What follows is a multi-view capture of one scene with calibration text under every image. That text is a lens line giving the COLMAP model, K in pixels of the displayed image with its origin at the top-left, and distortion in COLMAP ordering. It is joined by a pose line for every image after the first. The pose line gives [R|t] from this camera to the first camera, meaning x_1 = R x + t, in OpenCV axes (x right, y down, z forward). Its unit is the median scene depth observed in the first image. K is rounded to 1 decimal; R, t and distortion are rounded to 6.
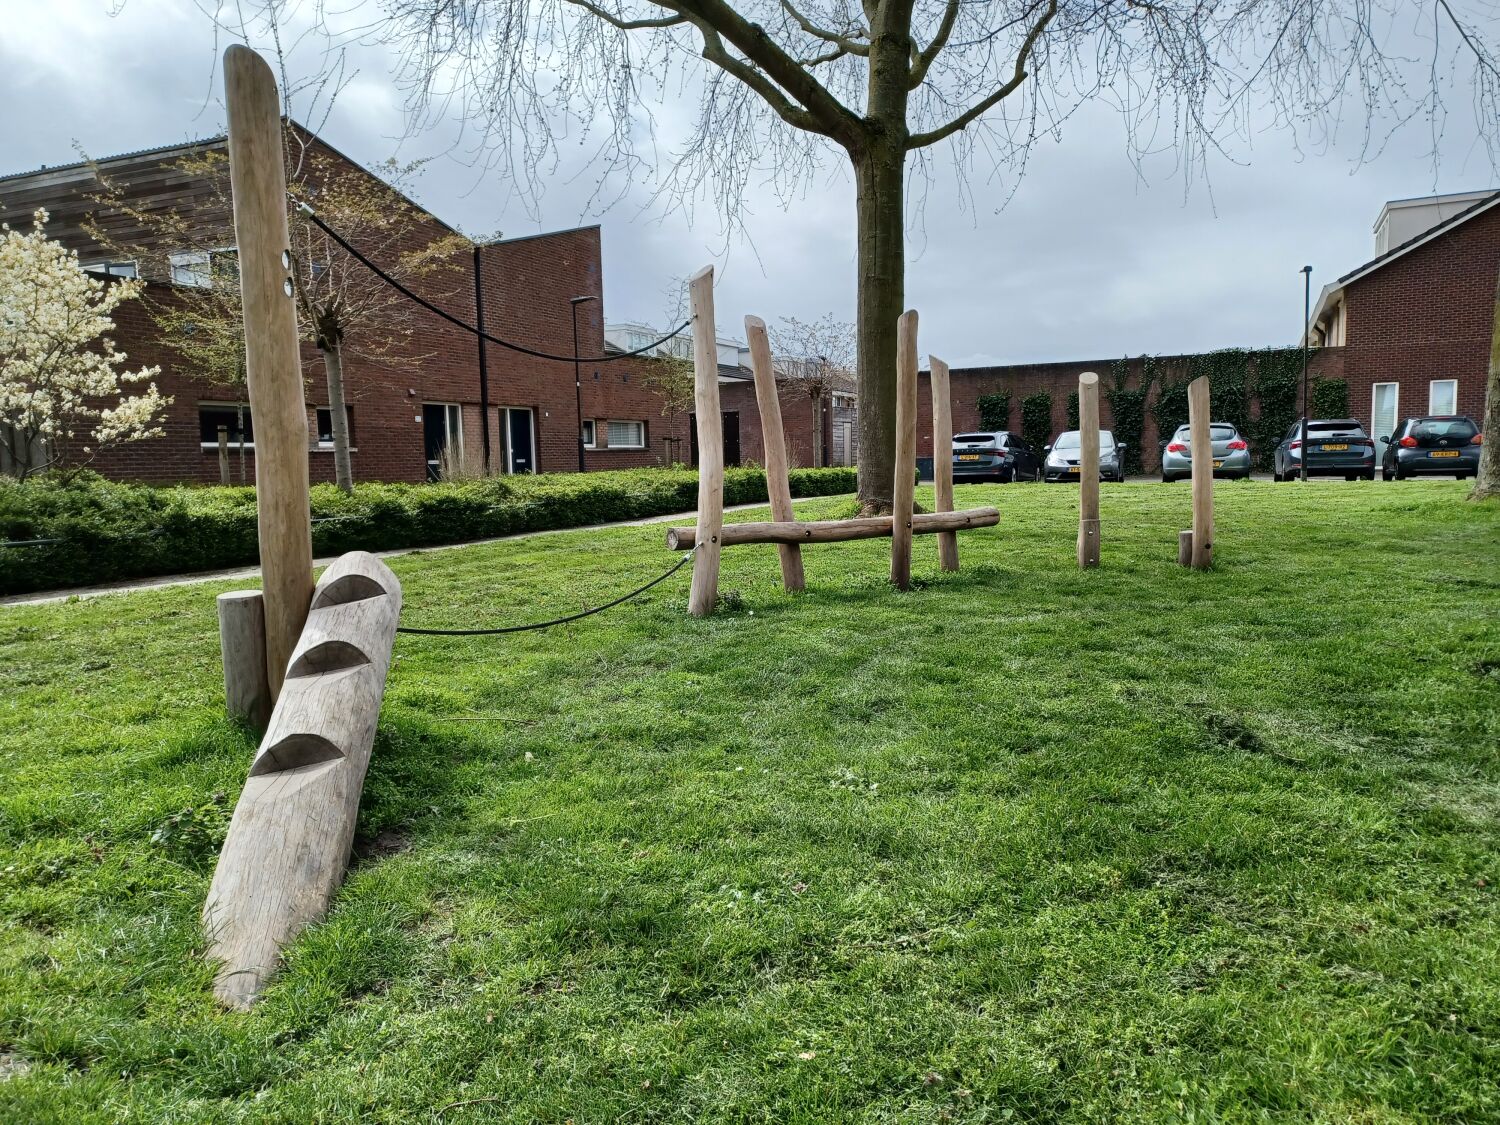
lens RADIAL K [[1078.5, 0, 750.0], [0, 1078.5, 562.5], [0, 0, 1]] dist [0.084827, -0.138056]
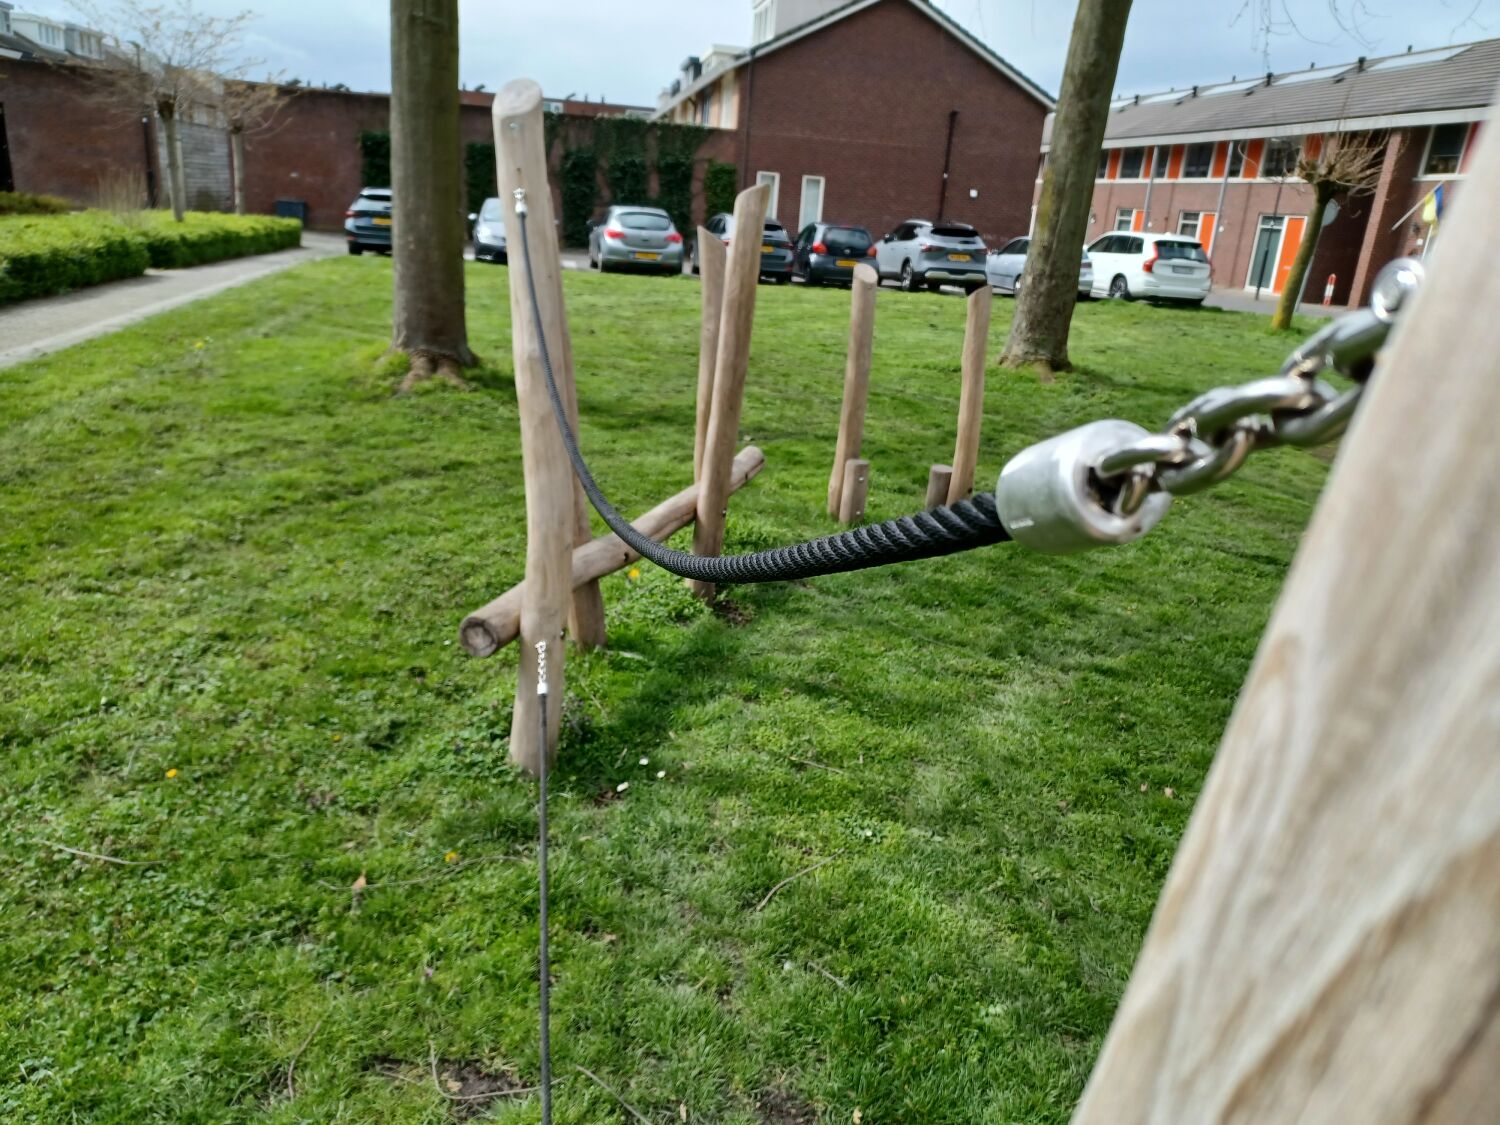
lens RADIAL K [[1078.5, 0, 750.0], [0, 1078.5, 562.5], [0, 0, 1]] dist [0.084827, -0.138056]
pose [[0.823575, -0.096074, 0.559012, -0.120400], [-0.039070, 0.973601, 0.224889, -0.086144], [-0.565860, -0.207053, 0.798079, 0.247417]]
